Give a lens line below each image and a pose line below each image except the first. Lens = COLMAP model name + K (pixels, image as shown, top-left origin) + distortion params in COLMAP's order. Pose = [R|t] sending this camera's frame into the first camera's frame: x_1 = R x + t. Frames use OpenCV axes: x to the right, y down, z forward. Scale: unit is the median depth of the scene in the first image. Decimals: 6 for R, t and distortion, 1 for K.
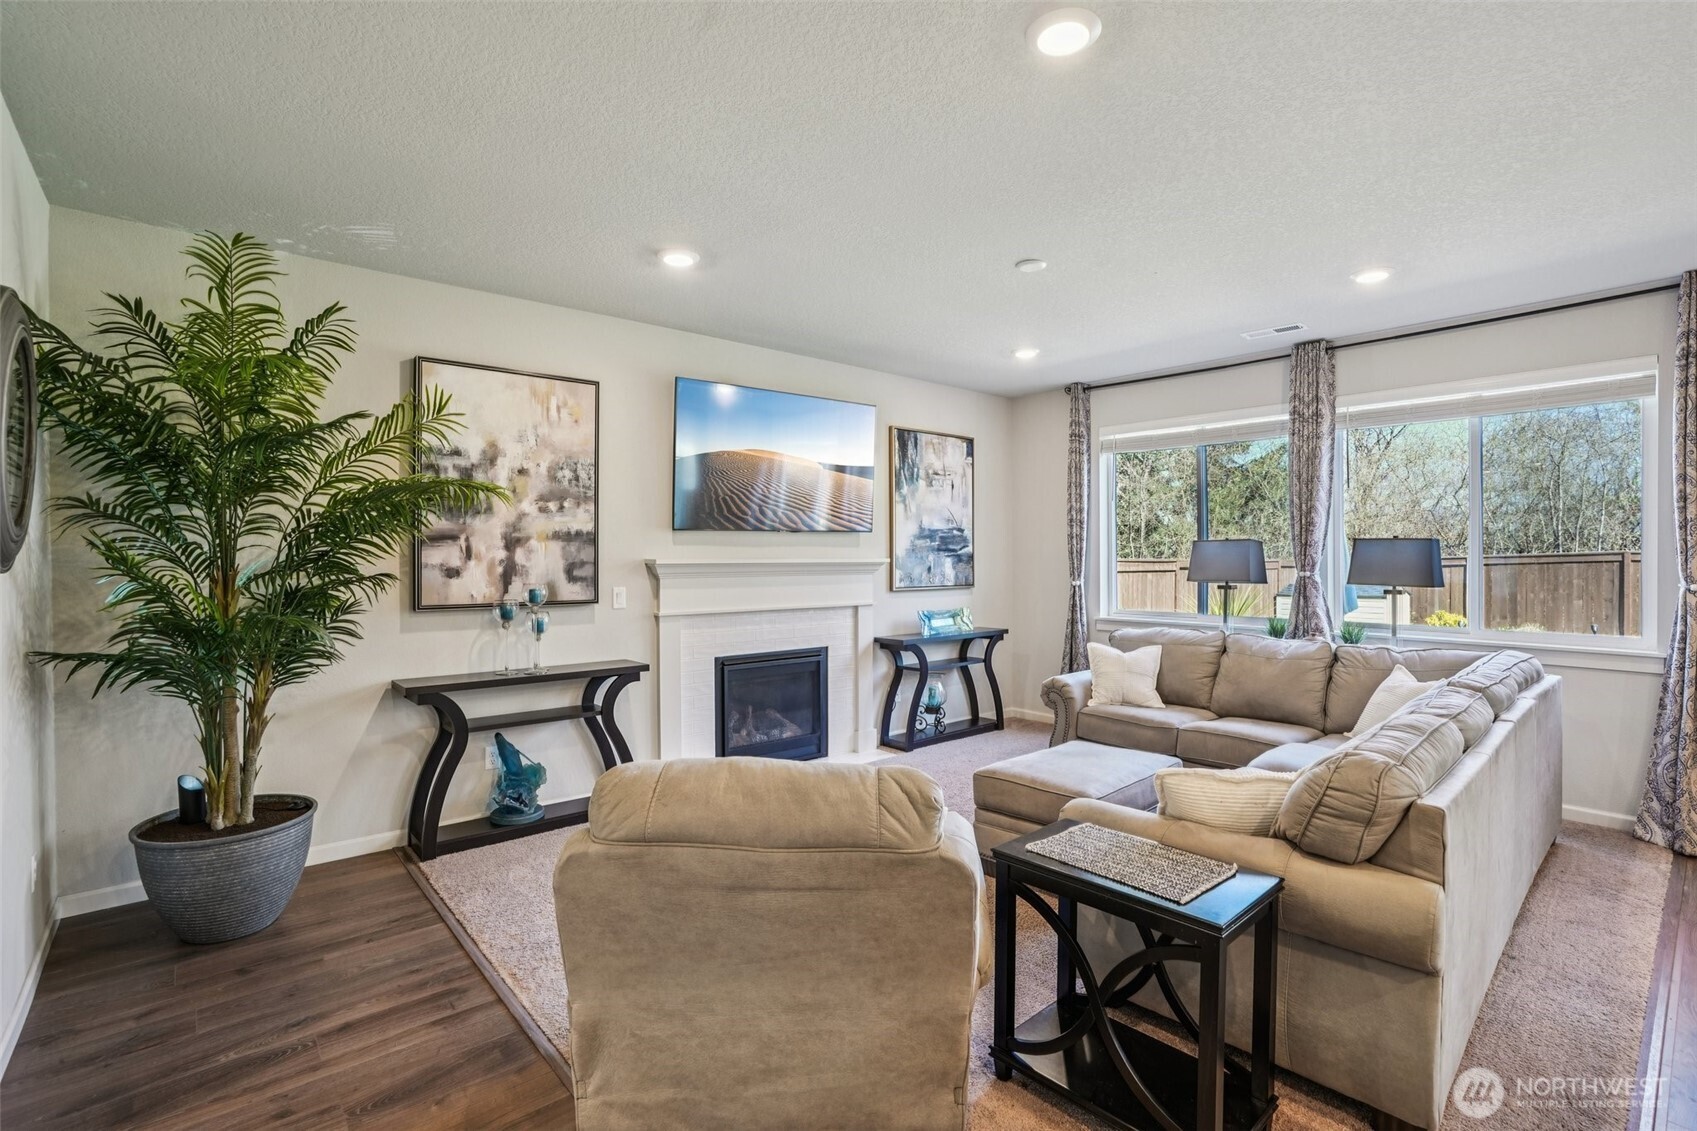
lens RADIAL K [[787.7, 0, 851.2], [0, 787.7, 565.9], [0, 0, 1]] dist [-0.049358, 0.019685]
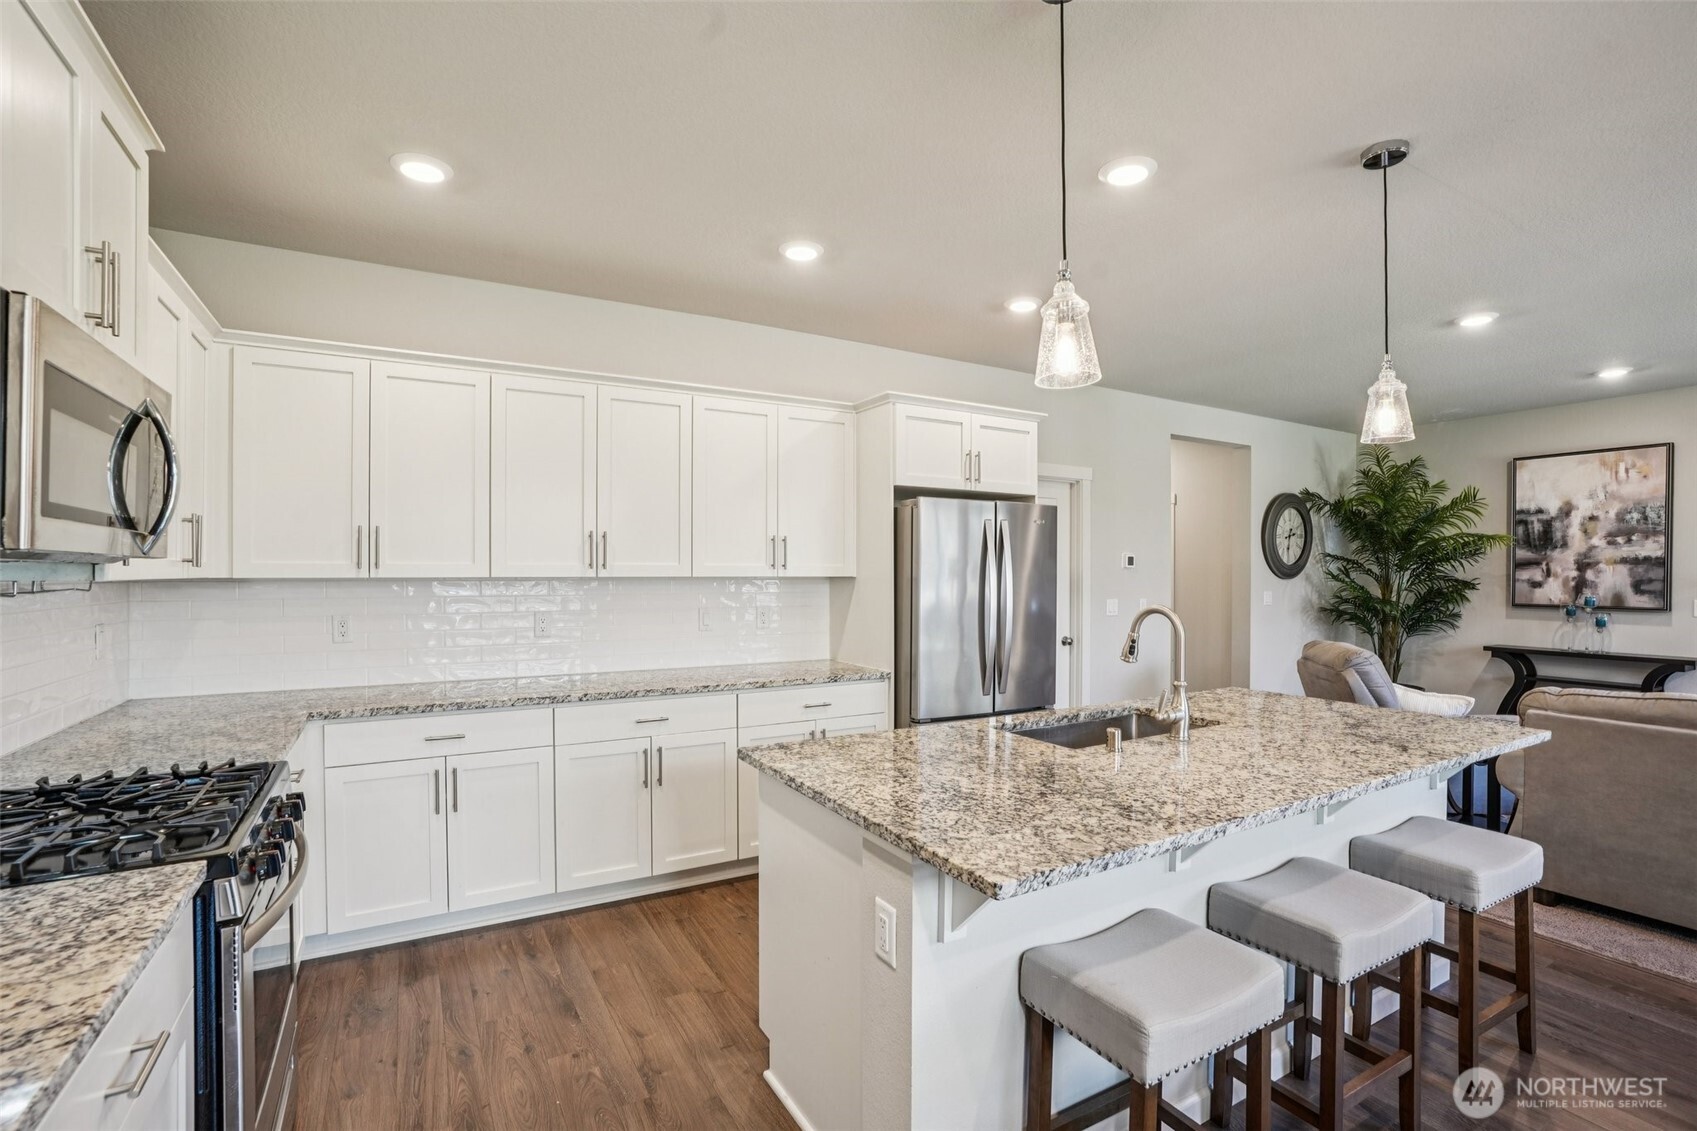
lens RADIAL K [[787.7, 0, 845.9], [0, 787.7, 567.1], [0, 0, 1]] dist [-0.049358, 0.019685]
pose [[-0.203238, -0.006923, -0.979105, 1.256368], [-0.018701, 0.999820, -0.003187, 0.003502], [0.978951, 0.017662, -0.203331, -0.090874]]
